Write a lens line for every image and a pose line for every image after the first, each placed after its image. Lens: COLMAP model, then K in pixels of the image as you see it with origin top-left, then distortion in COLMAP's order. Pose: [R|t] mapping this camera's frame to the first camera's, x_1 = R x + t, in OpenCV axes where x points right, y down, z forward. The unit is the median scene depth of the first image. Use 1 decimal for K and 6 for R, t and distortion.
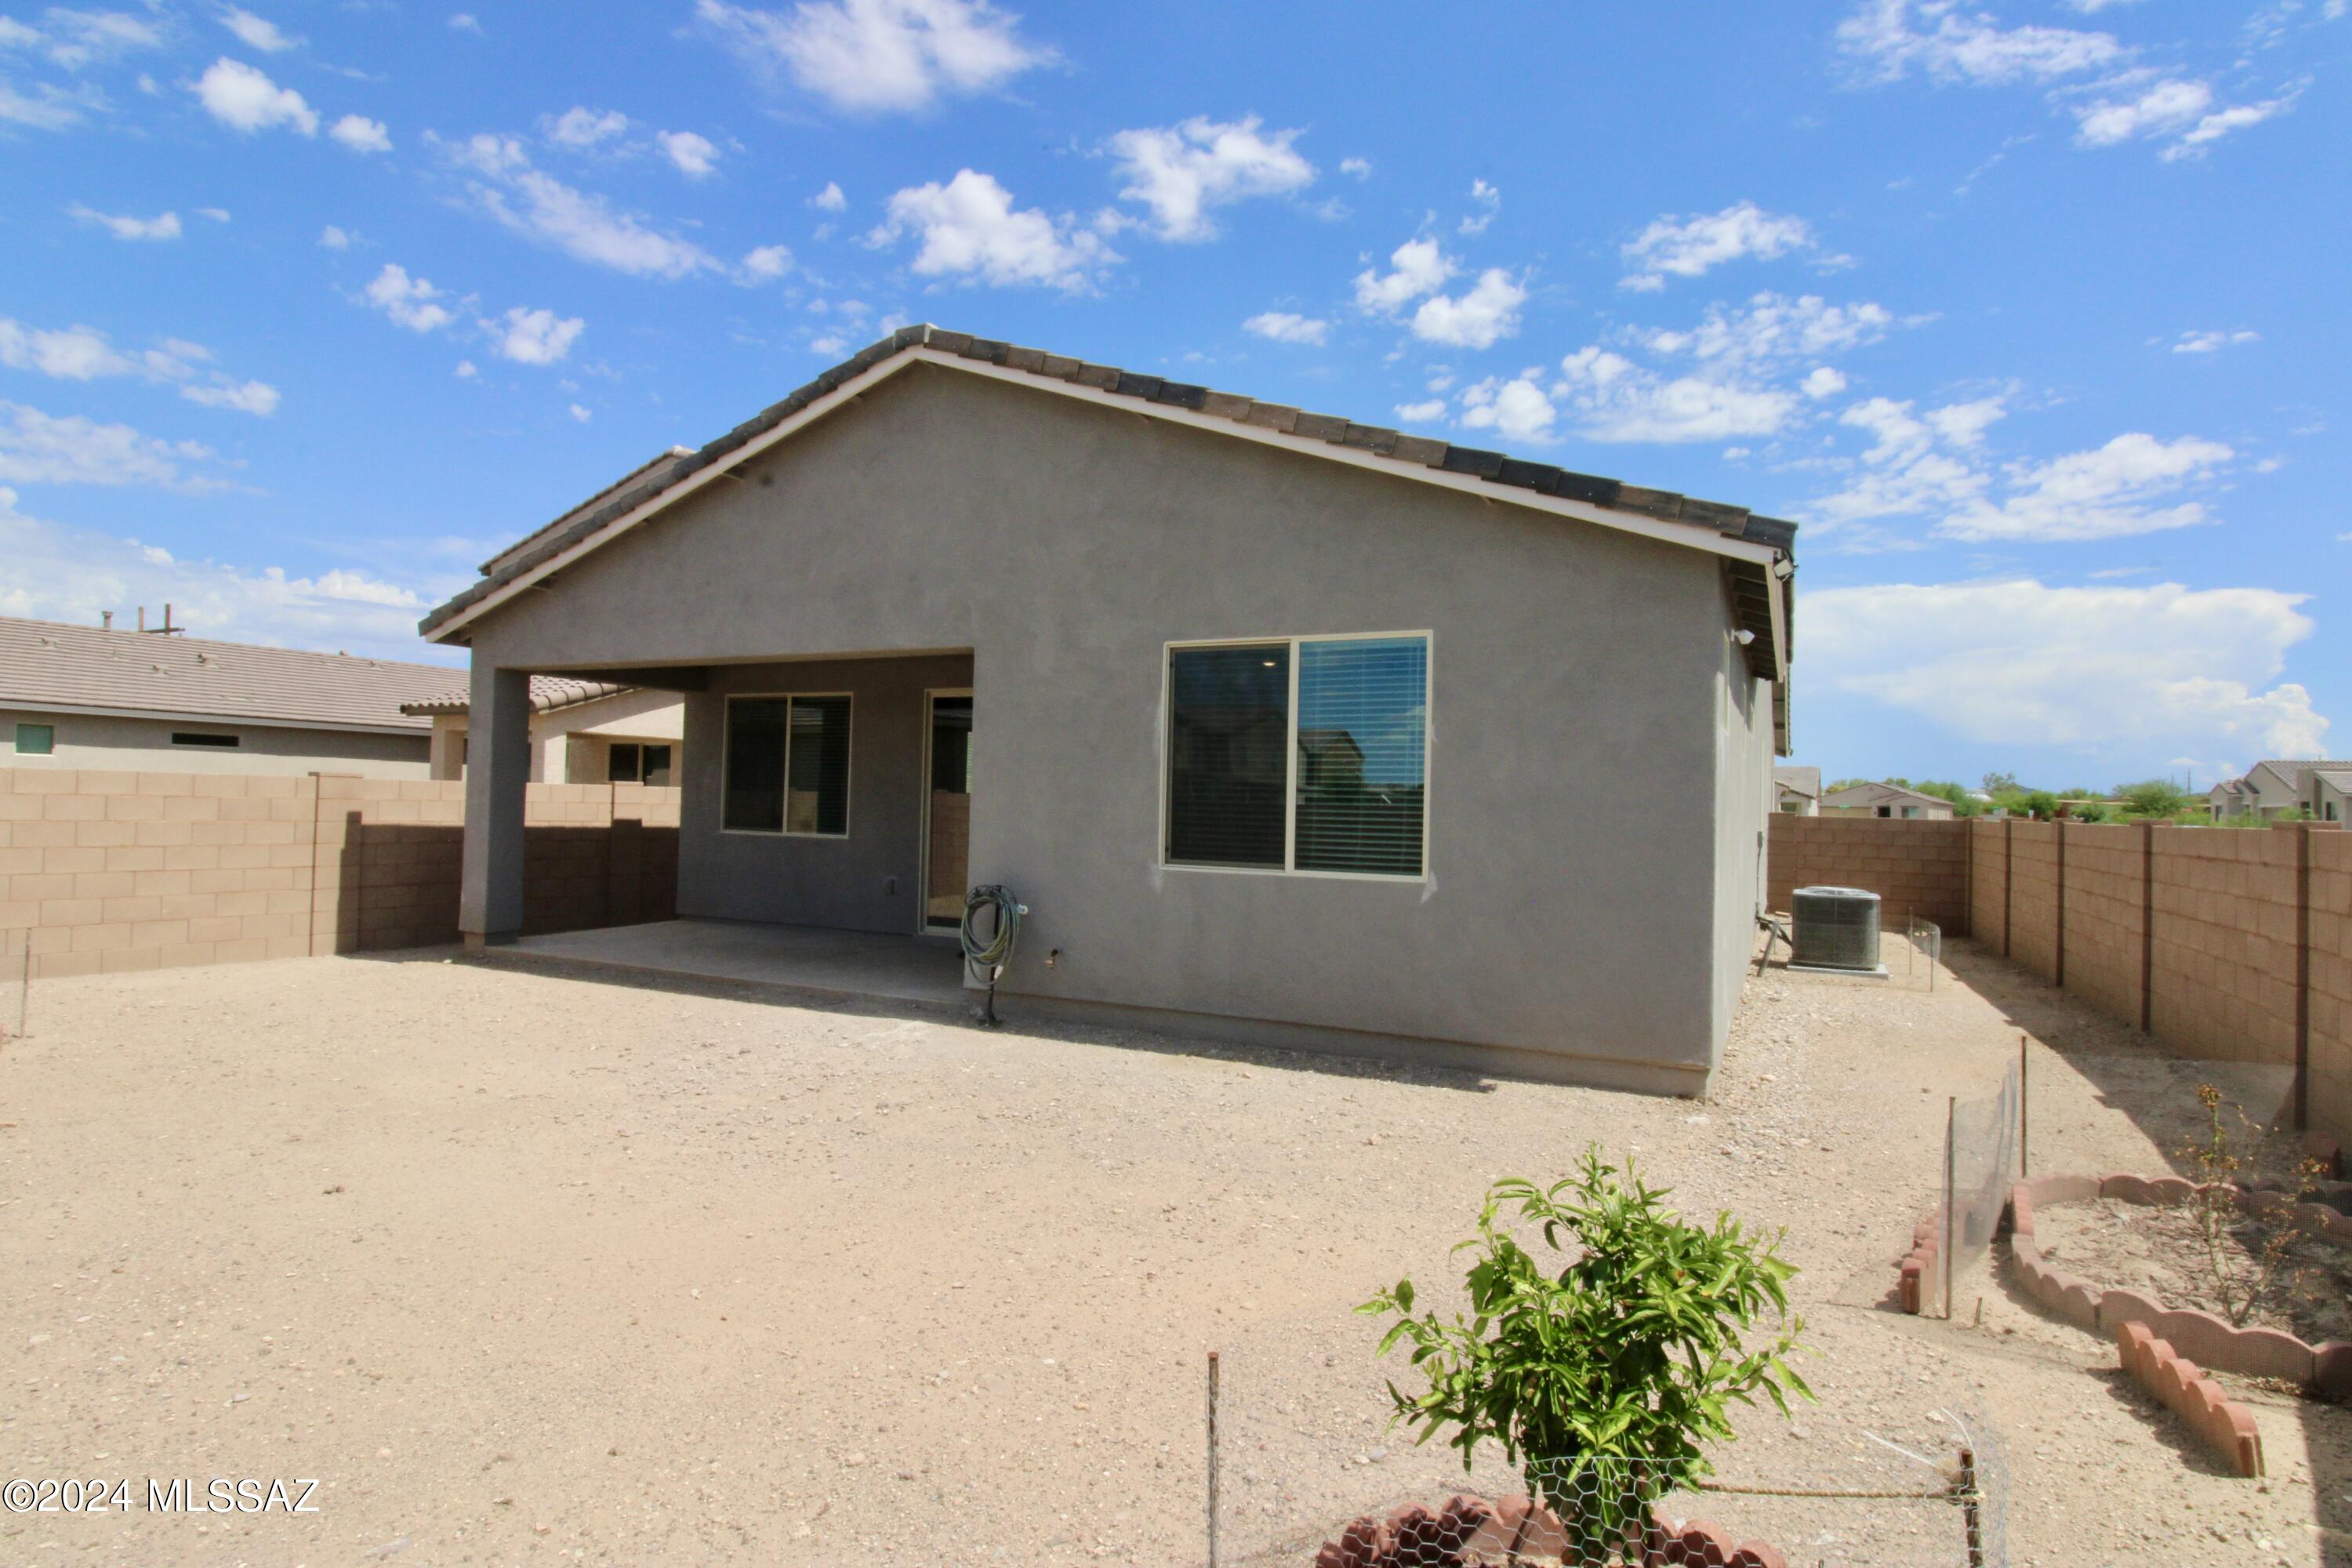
lens RADIAL K [[1240.5, 0, 1171.9], [0, 1240.5, 795.6], [0, 0, 1]] dist [-0.004322, 0.000692]
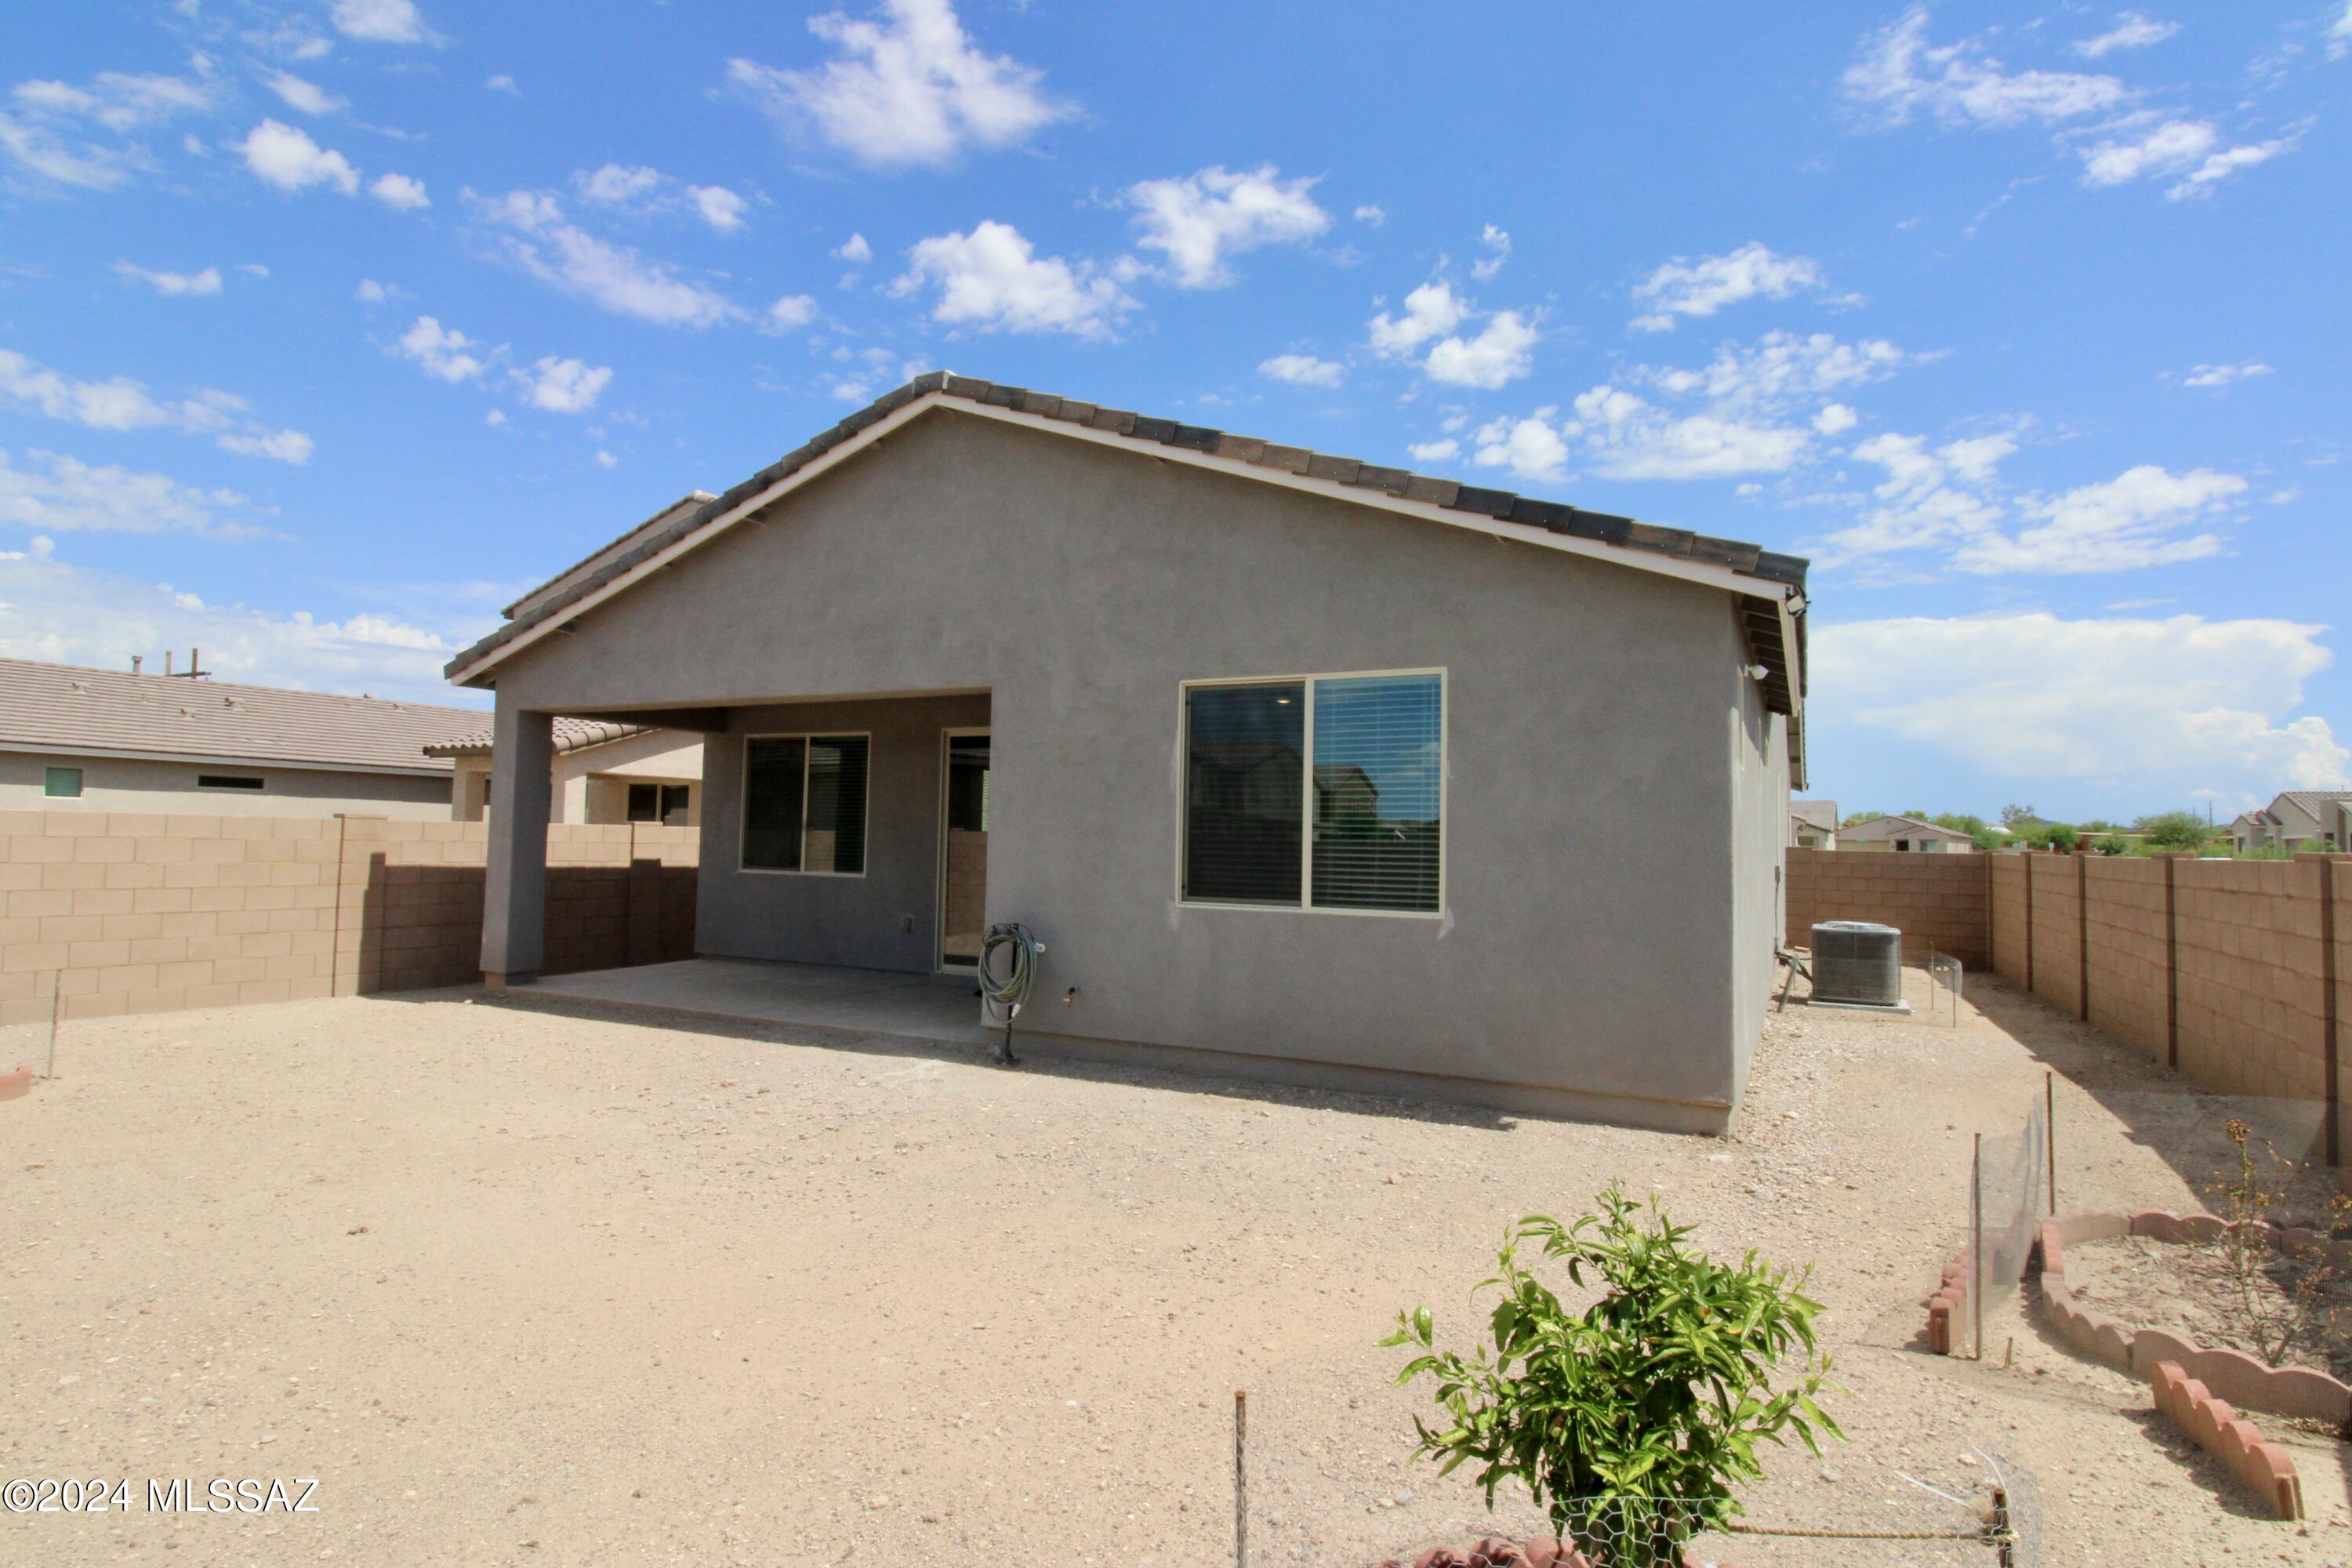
lens RADIAL K [[1238.4, 0, 1178.1], [0, 1238.4, 804.5], [0, 0, 1]] dist [0.000934, -0.002505]
pose [[0.999960, -0.005164, -0.007267, -0.002092], [0.004996, 0.999722, -0.023033, -0.000083], [0.007384, 0.022996, 0.999708, -0.003090]]
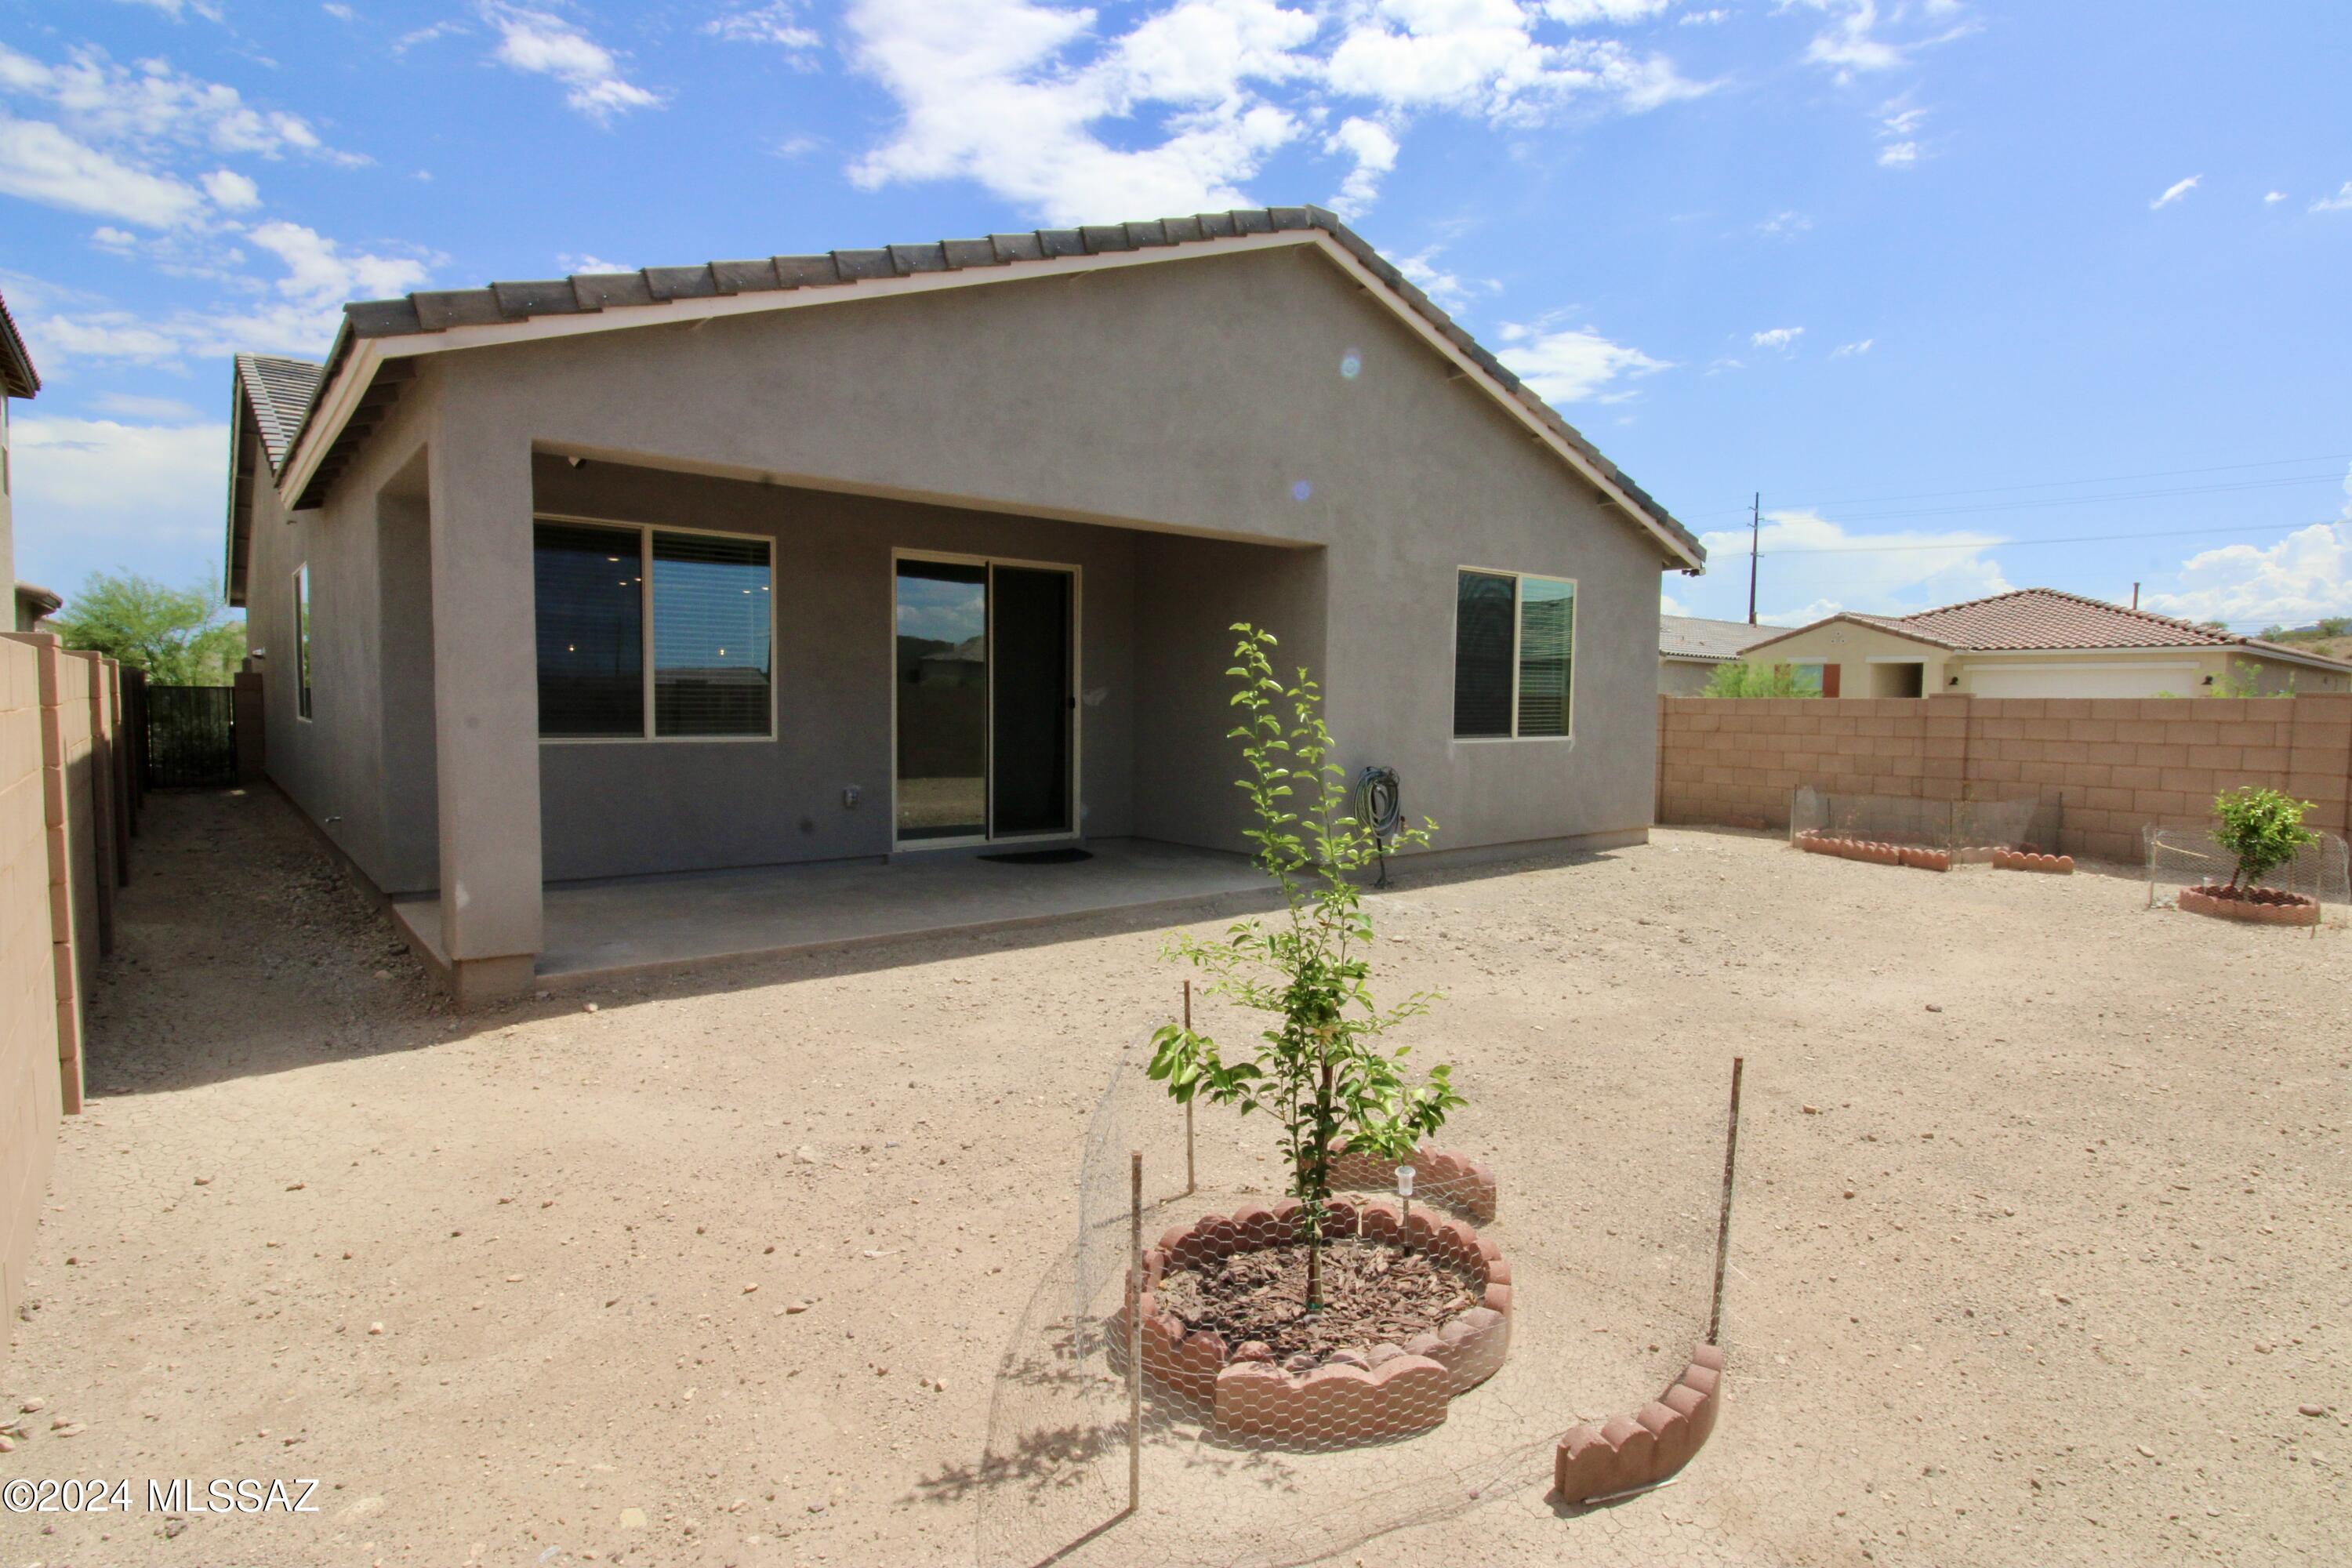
lens RADIAL K [[1172.3, 0, 1169.0], [0, 1172.3, 768.0], [0, 0, 1]] dist [-0.001968, -0.007601]
pose [[0.397807, -0.081660, 0.913828, -3.679353], [-0.013660, 0.995394, 0.094895, -0.079397], [-0.917368, -0.050233, 0.394859, 2.345501]]
